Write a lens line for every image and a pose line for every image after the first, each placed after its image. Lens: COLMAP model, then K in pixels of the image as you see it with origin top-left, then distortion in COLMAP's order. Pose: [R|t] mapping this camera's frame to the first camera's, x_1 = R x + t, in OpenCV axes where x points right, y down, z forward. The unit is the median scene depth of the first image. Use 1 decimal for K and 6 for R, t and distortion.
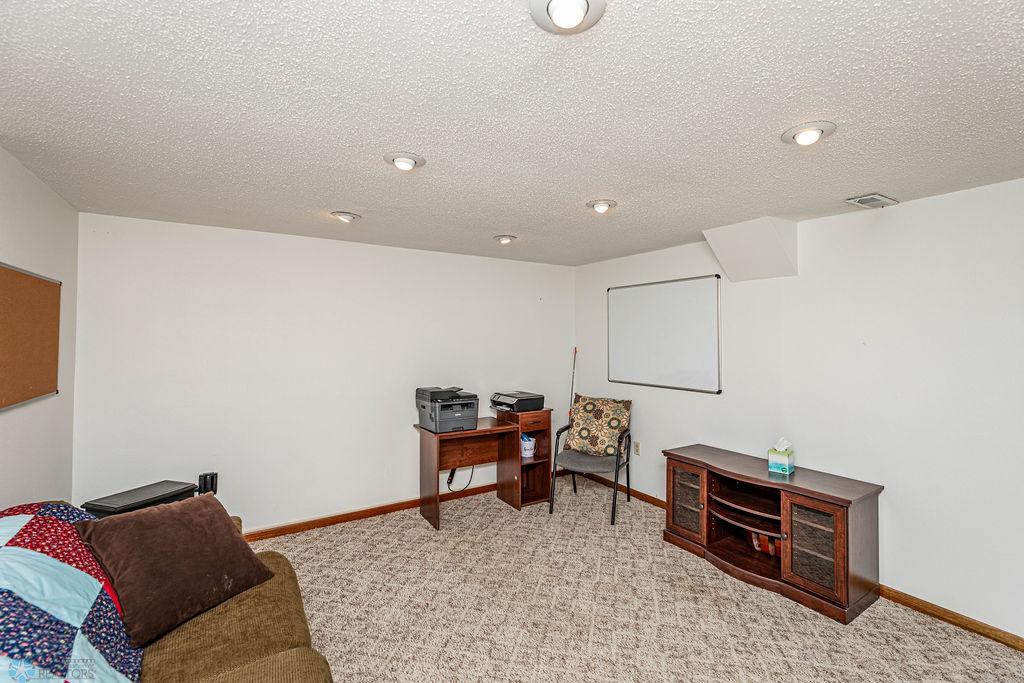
lens RADIAL K [[442.3, 0, 512.4], [0, 442.3, 326.2], [0, 0, 1]] dist [-0.000031, -0.000198]
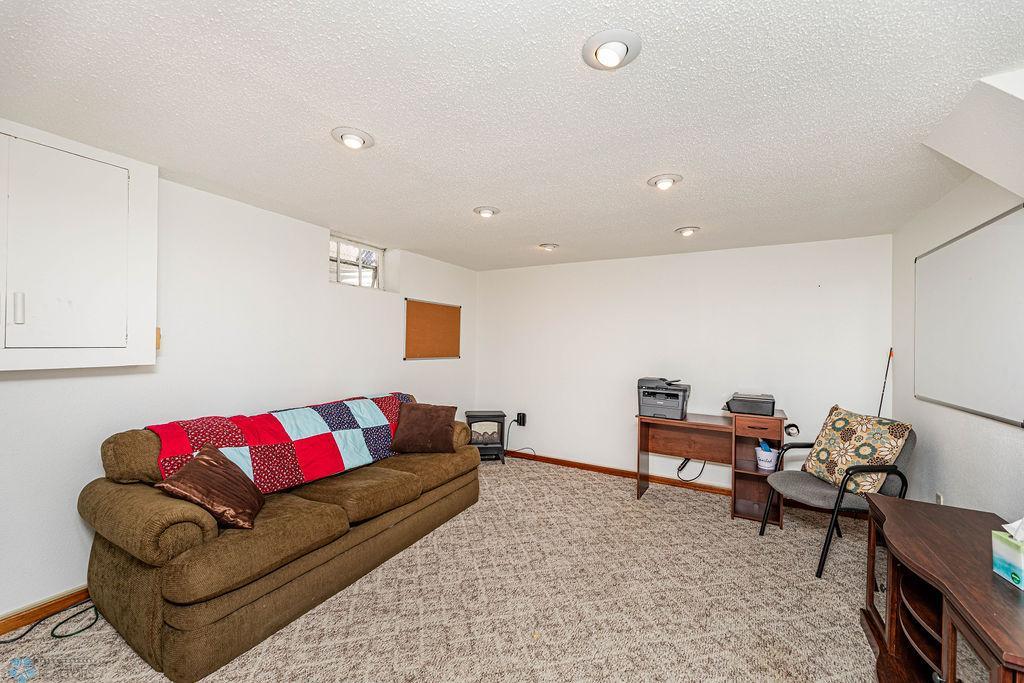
lens RADIAL K [[395.4, 0, 512.0], [0, 395.4, 341.5], [0, 0, 1]] dist [0.001086, 0.000033]
pose [[0.470012, 0.004774, -0.882647, 0.571236], [0.006517, 0.999939, 0.008878, 0.039491], [0.882636, -0.009925, 0.469952, 0.227816]]
